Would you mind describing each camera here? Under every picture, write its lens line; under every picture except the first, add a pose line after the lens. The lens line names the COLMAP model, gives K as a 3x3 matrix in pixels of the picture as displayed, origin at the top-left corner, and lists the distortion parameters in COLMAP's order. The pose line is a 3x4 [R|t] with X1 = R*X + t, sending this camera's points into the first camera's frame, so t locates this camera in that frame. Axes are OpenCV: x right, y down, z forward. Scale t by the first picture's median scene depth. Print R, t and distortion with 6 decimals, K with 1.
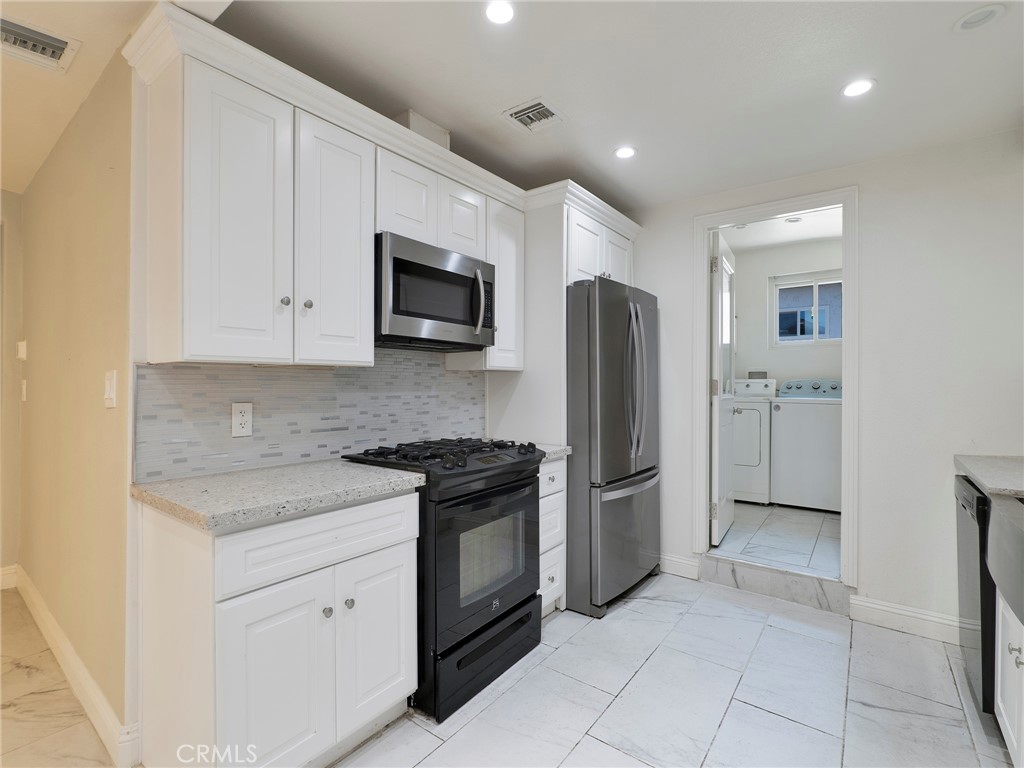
lens RADIAL K [[483.5, 0, 509.8], [0, 483.5, 384.7], [0, 0, 1]] dist [-0.031883, 0.014952]
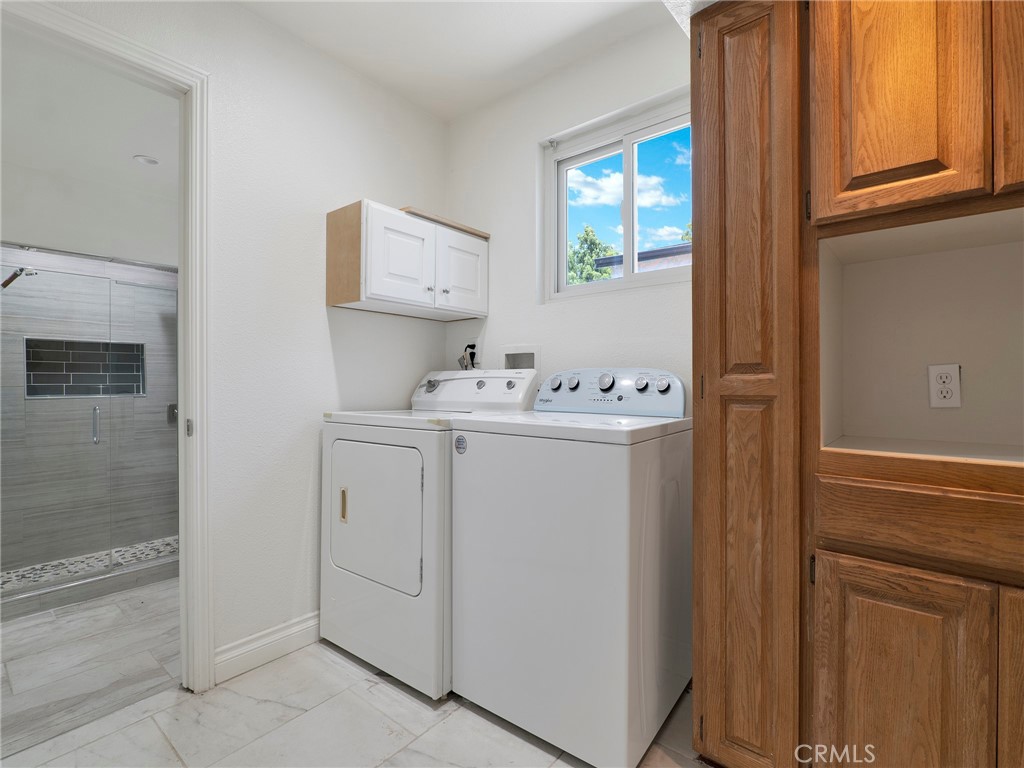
lens RADIAL K [[489.9, 0, 511.2], [0, 489.9, 384.9], [0, 0, 1]] dist [-0.017213, 0.004338]
pose [[0.999724, -0.008026, -0.022098, 0.946565], [0.008172, 0.999945, 0.006508, 0.000649], [0.022044, -0.006687, 0.999735, 0.973731]]
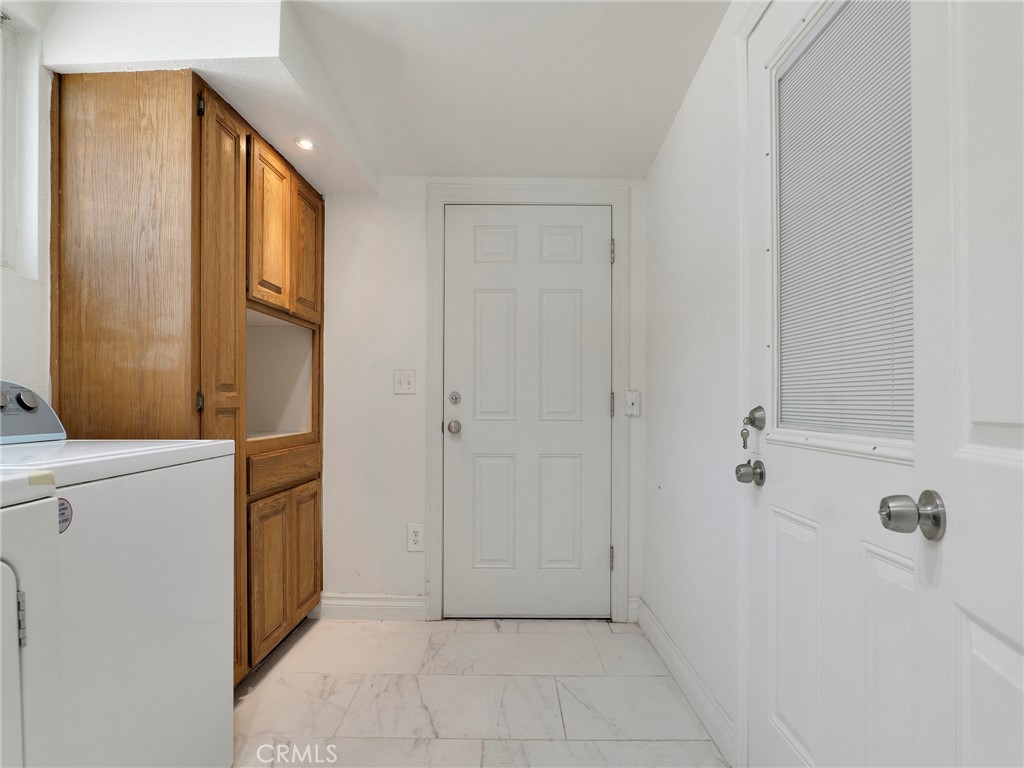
lens RADIAL K [[489.9, 0, 511.2], [0, 489.9, 384.9], [0, 0, 1]] dist [-0.017213, 0.004338]
pose [[-0.612952, 0.012101, 0.790027, 0.453211], [-0.013915, 0.999562, -0.026106, -0.002419], [-0.789997, -0.026995, -0.612515, 1.528942]]
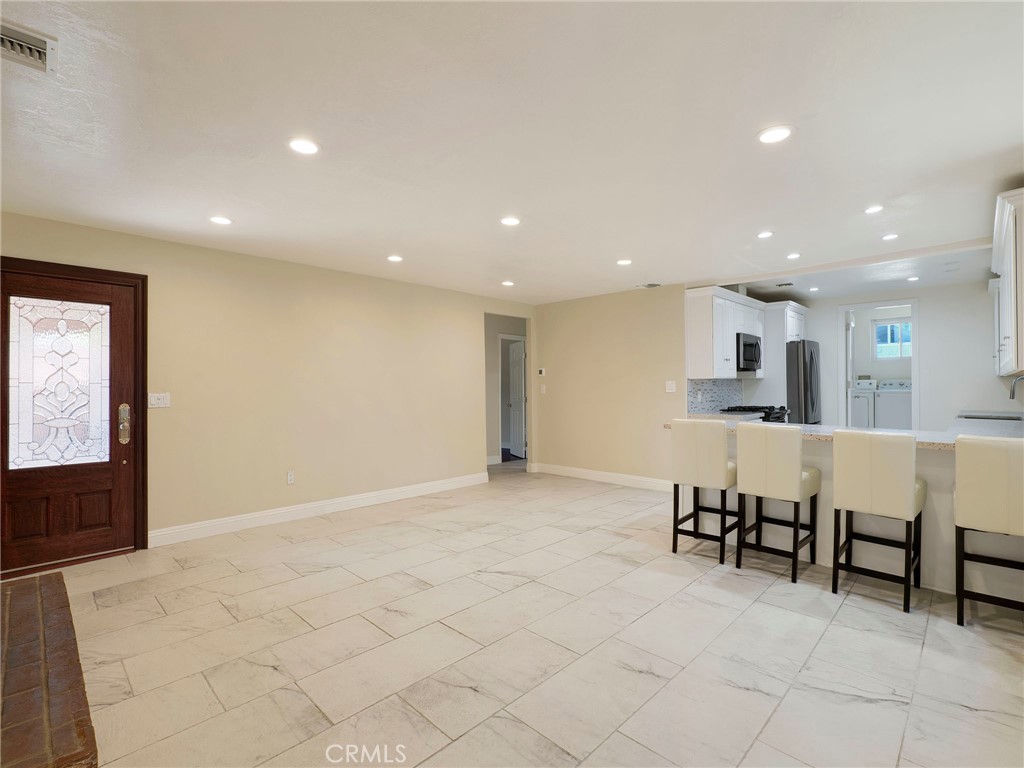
lens RADIAL K [[483.5, 0, 509.8], [0, 483.5, 384.7], [0, 0, 1]] dist [-0.031883, 0.014952]
pose [[0.991708, -0.011591, -0.127988, -0.954459], [0.011109, 0.999928, -0.004478, -0.001323], [0.128031, 0.003019, 0.991766, -1.558769]]
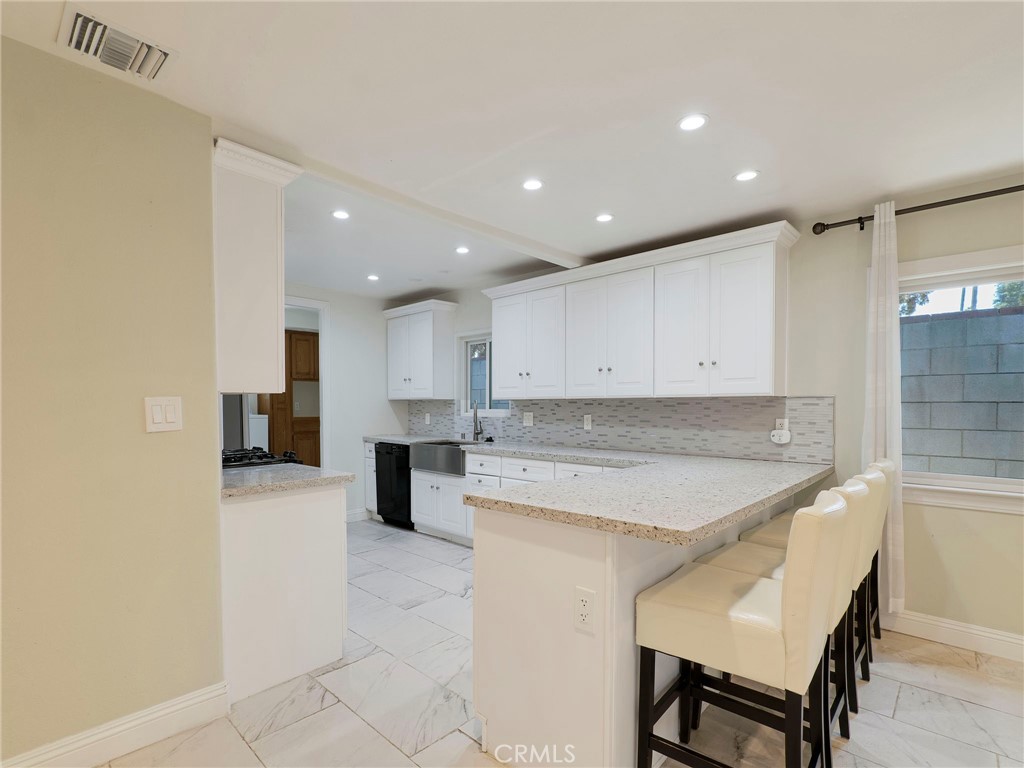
lens RADIAL K [[494.0, 0, 512.0], [0, 494.0, 410.4], [0, 0, 1]] dist [-0.014409, 0.000497]
pose [[0.096383, -0.015135, 0.995229, -1.163145], [0.000458, 0.999885, 0.015161, -0.008994], [-0.995344, -0.001006, 0.096379, 0.066674]]
